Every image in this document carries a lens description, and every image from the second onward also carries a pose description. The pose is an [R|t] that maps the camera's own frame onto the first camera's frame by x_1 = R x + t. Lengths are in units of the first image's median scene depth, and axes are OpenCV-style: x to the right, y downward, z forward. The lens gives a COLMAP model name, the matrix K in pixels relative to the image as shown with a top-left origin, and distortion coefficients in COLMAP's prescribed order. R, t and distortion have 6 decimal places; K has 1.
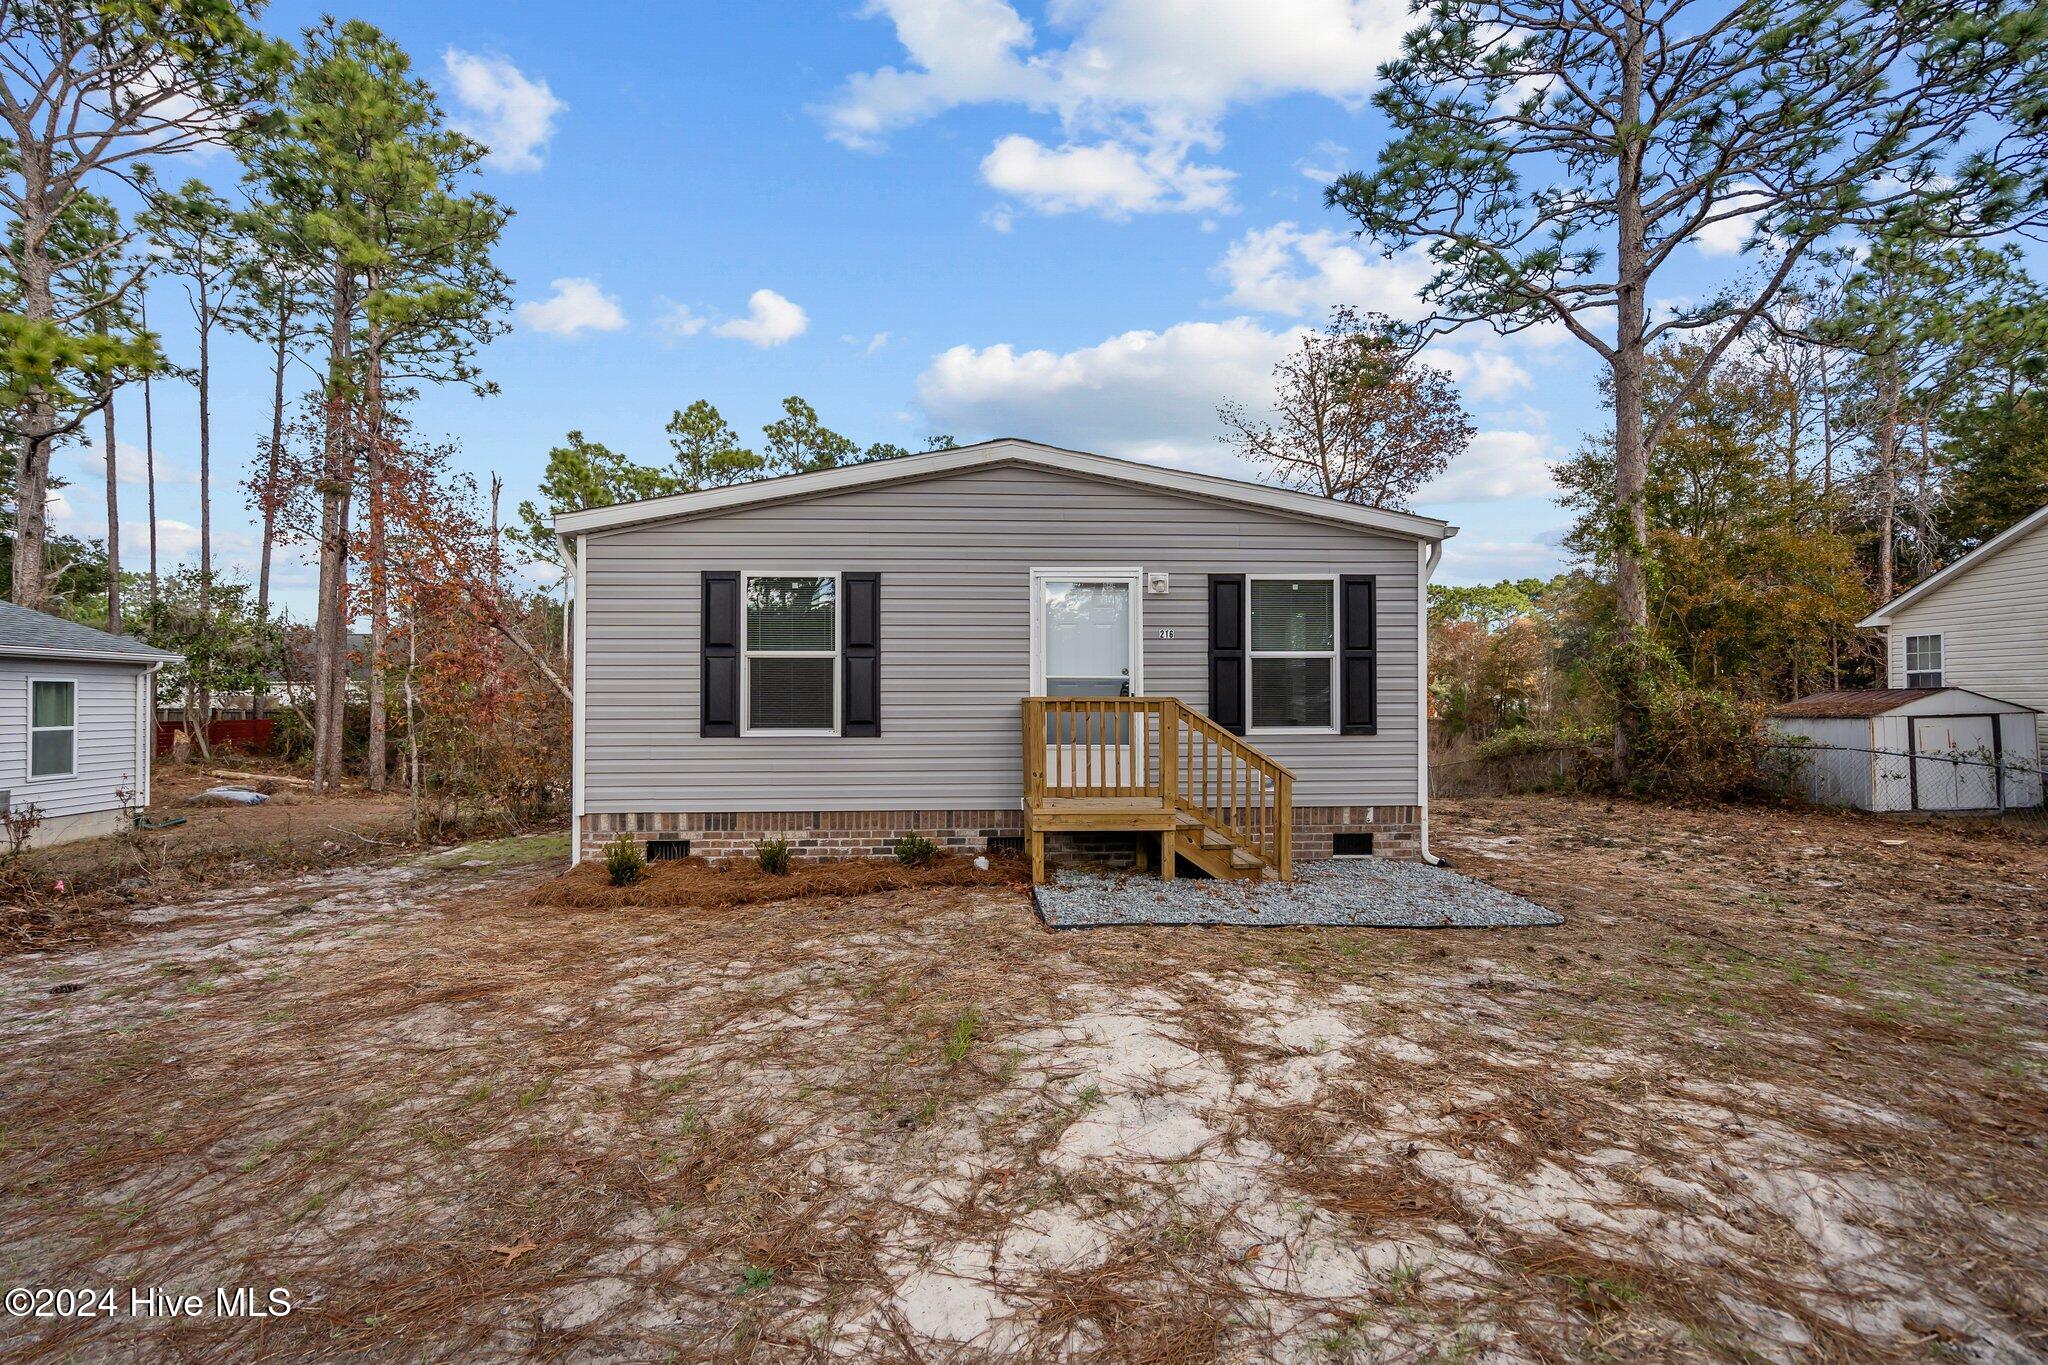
lens RADIAL K [[934.3, 0, 1023.9], [0, 934.3, 689.3], [0, 0, 1]] dist [0.000354, 0.000790]
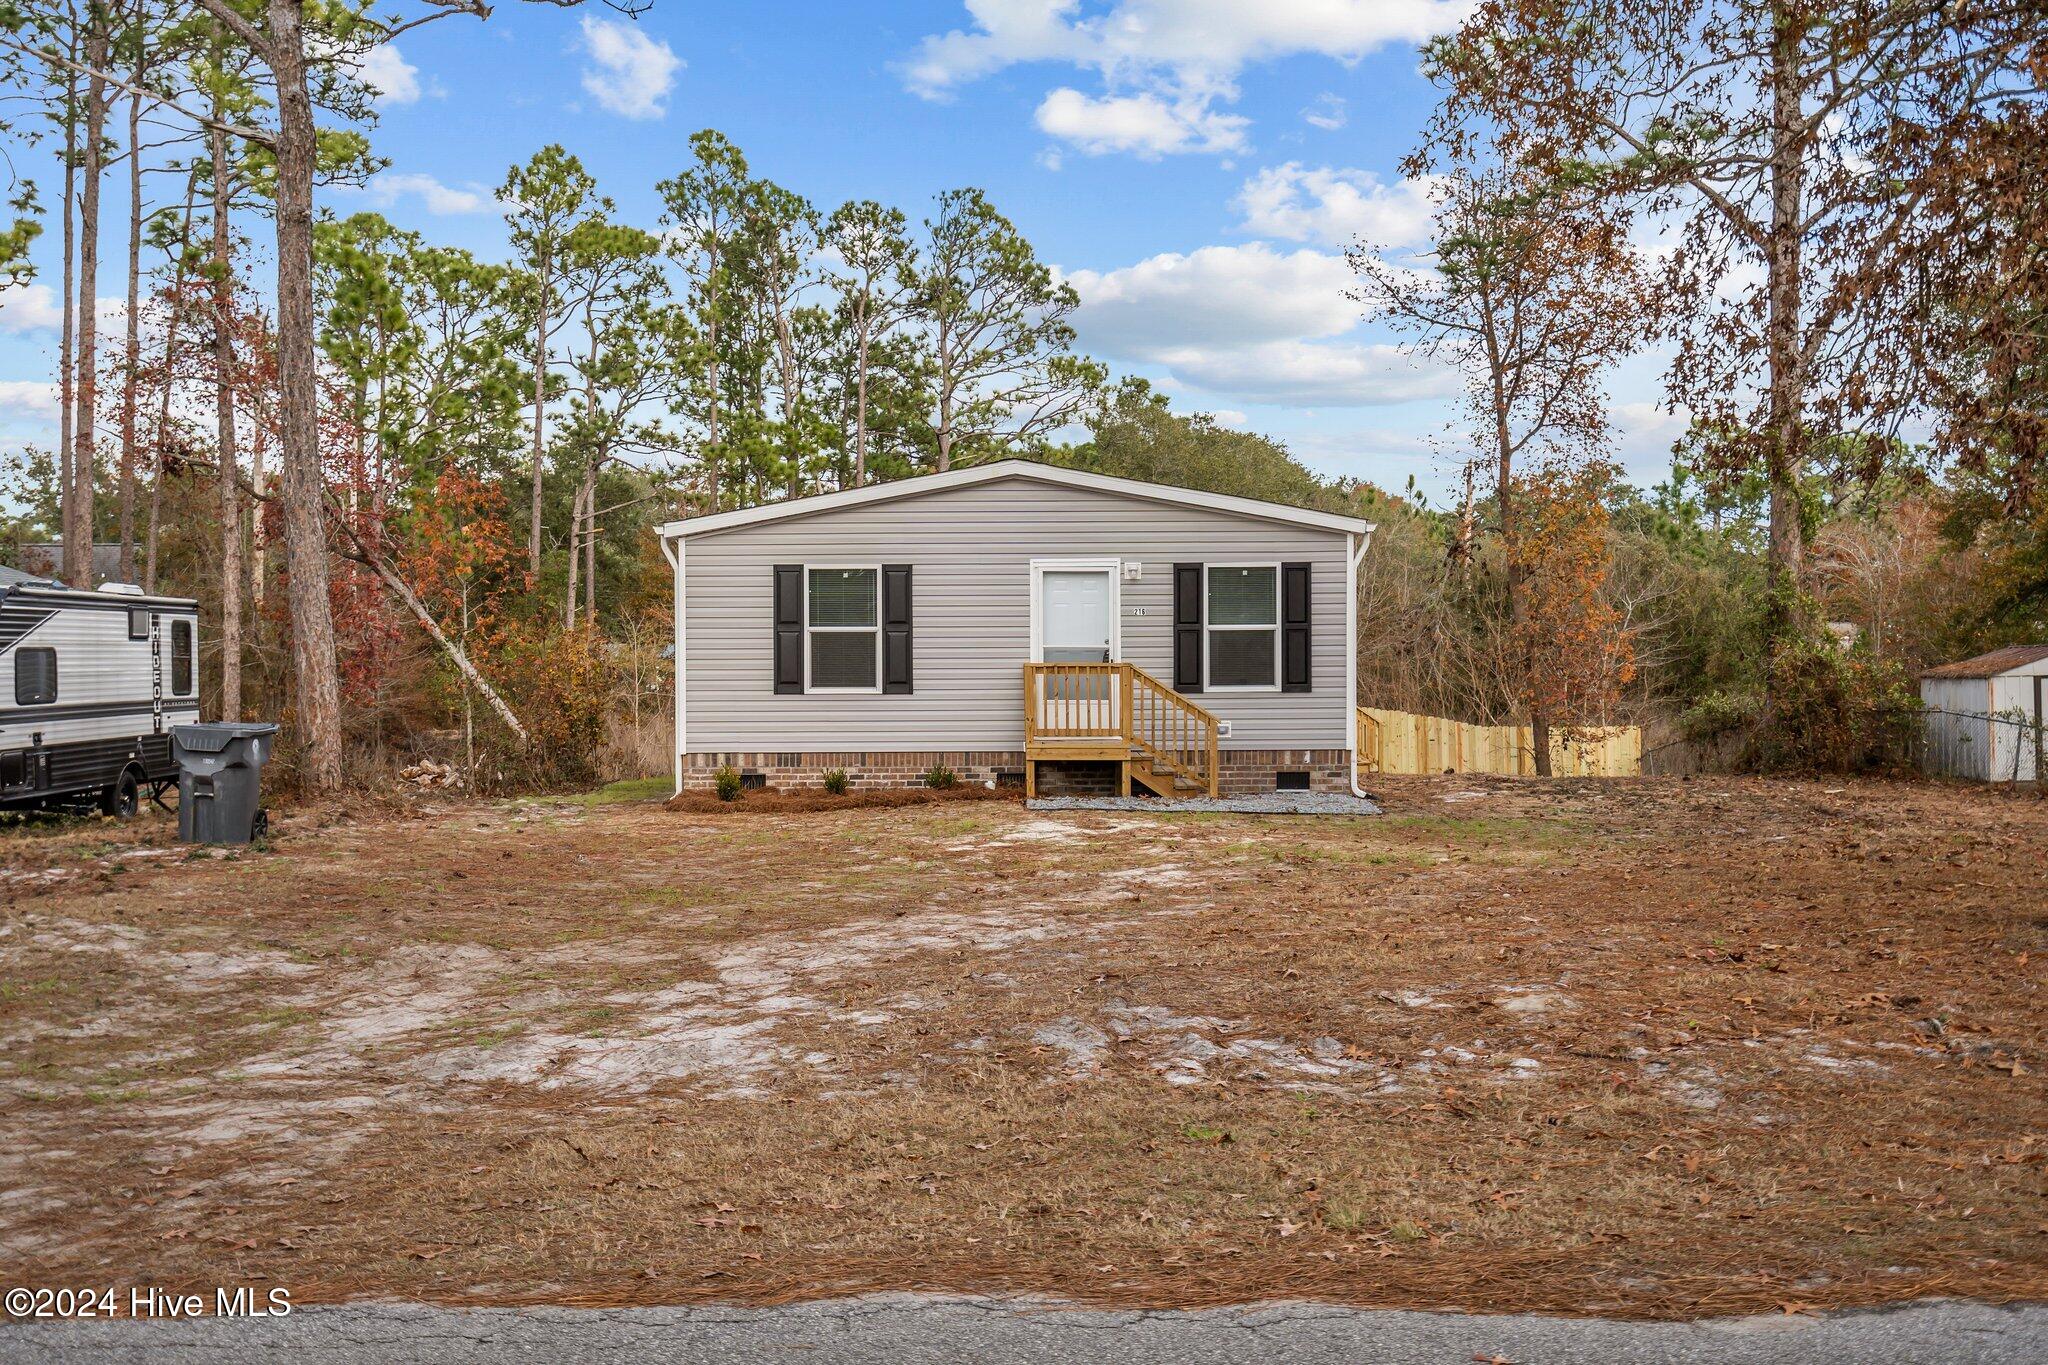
lens RADIAL K [[2023.0, 0, 1042.9], [0, 2023.0, 695.6], [0, 0, 1]] dist [0.023526, 0.000000]
pose [[0.998724, -0.001075, -0.050486, 0.162760], [0.002800, 0.999414, 0.034111, -0.039915], [0.050420, -0.034209, 0.998142, -1.742383]]
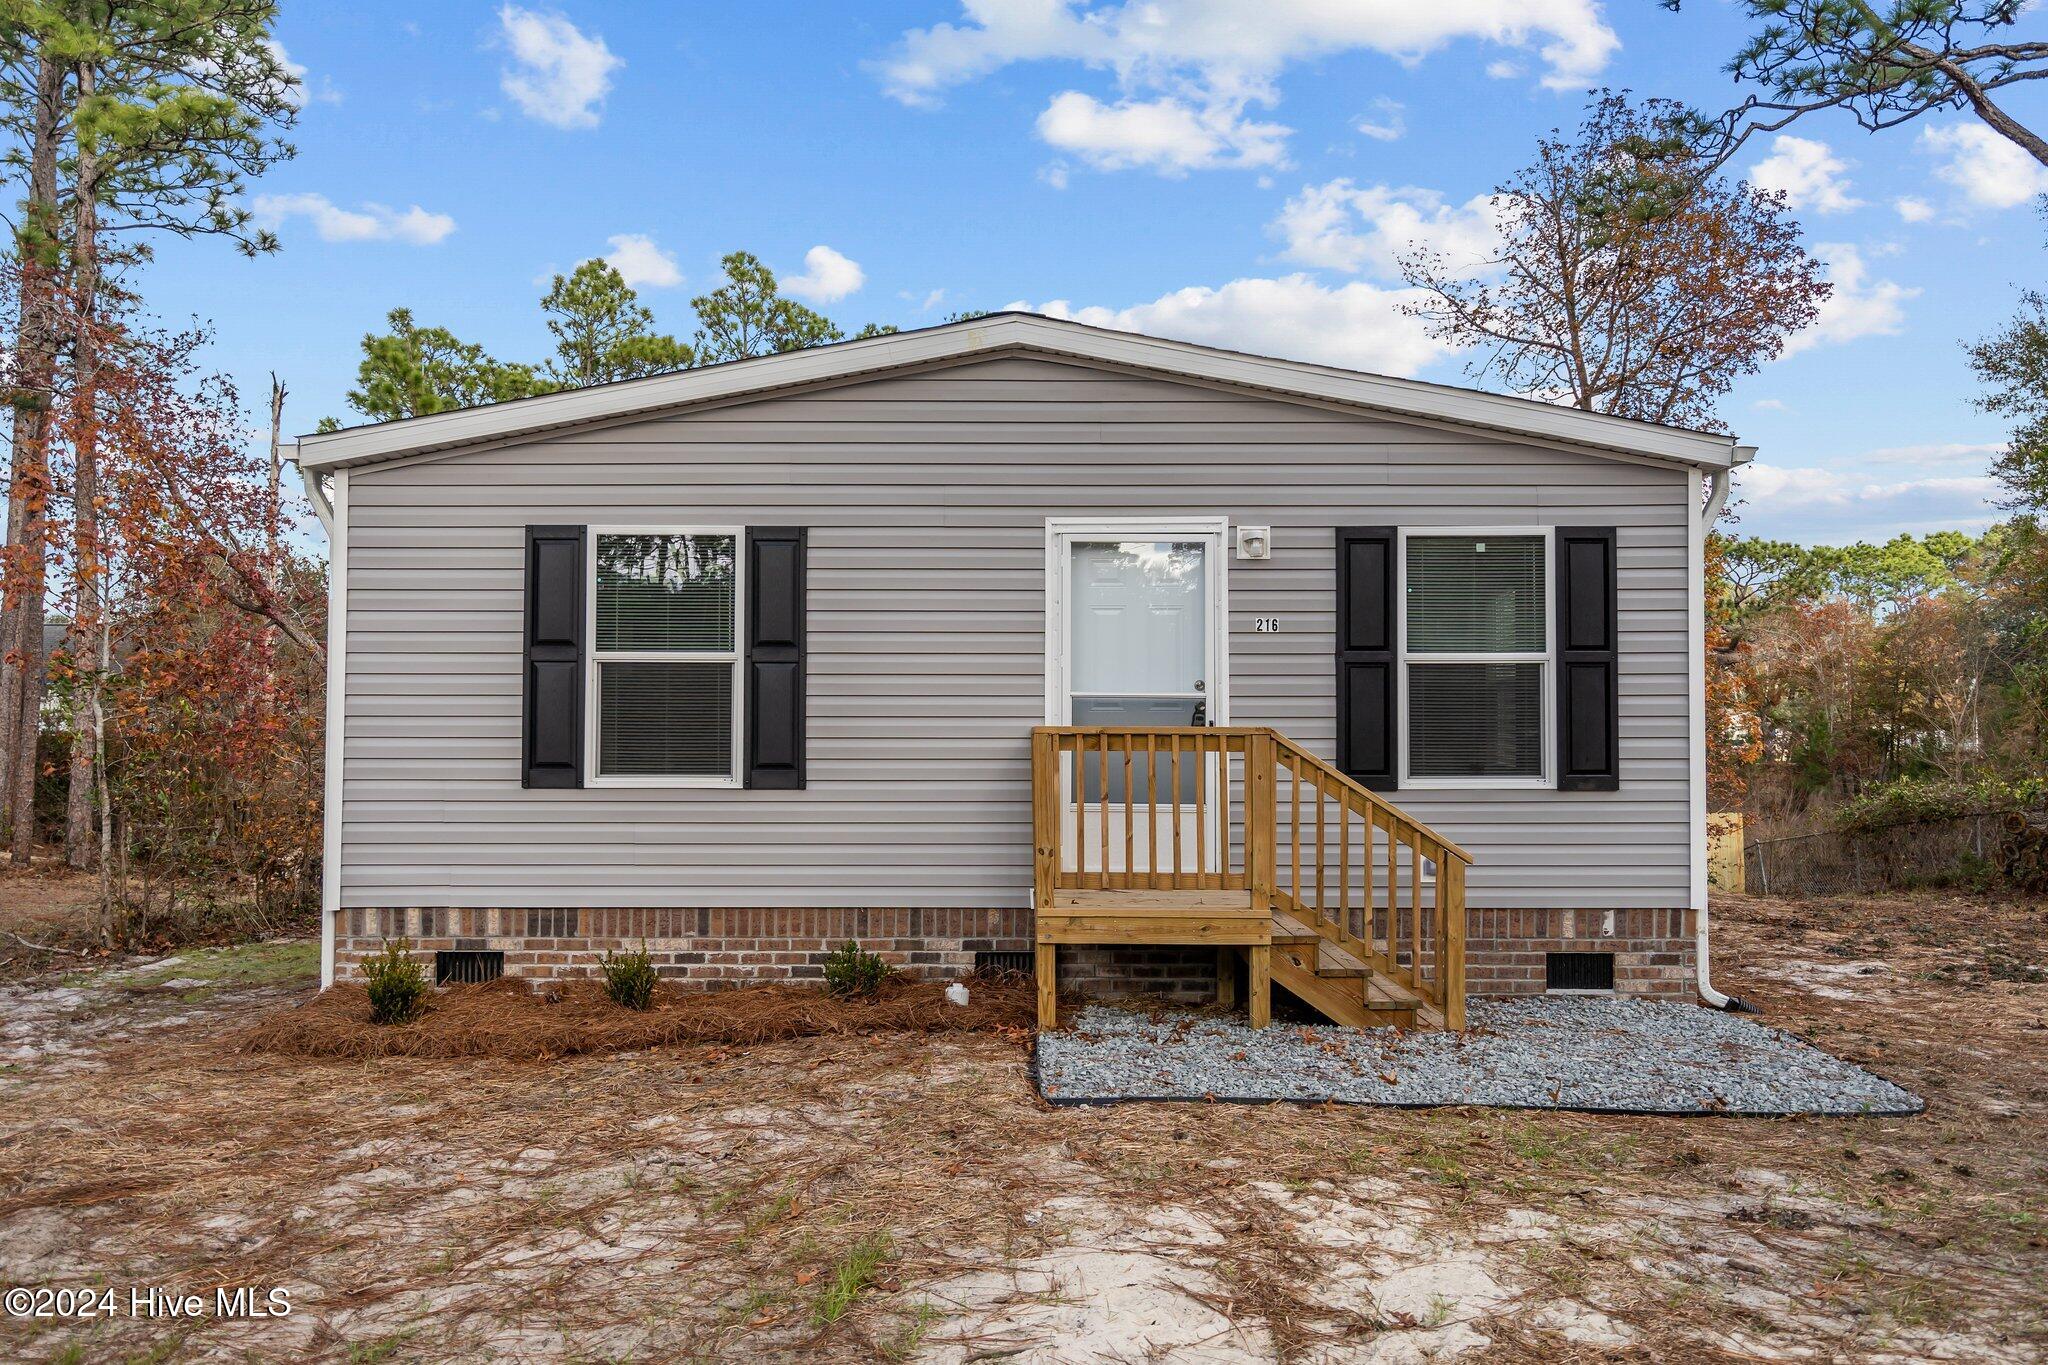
lens RADIAL K [[1489.4, 0, 1025.4], [0, 1489.4, 683.0], [0, 0, 1]] dist [0.021123, -0.015168]
pose [[0.998319, 0.001842, -0.057925, 0.051237], [-0.002977, 0.999805, -0.019519, -0.000839], [0.057878, 0.019659, 0.998130, 0.010678]]
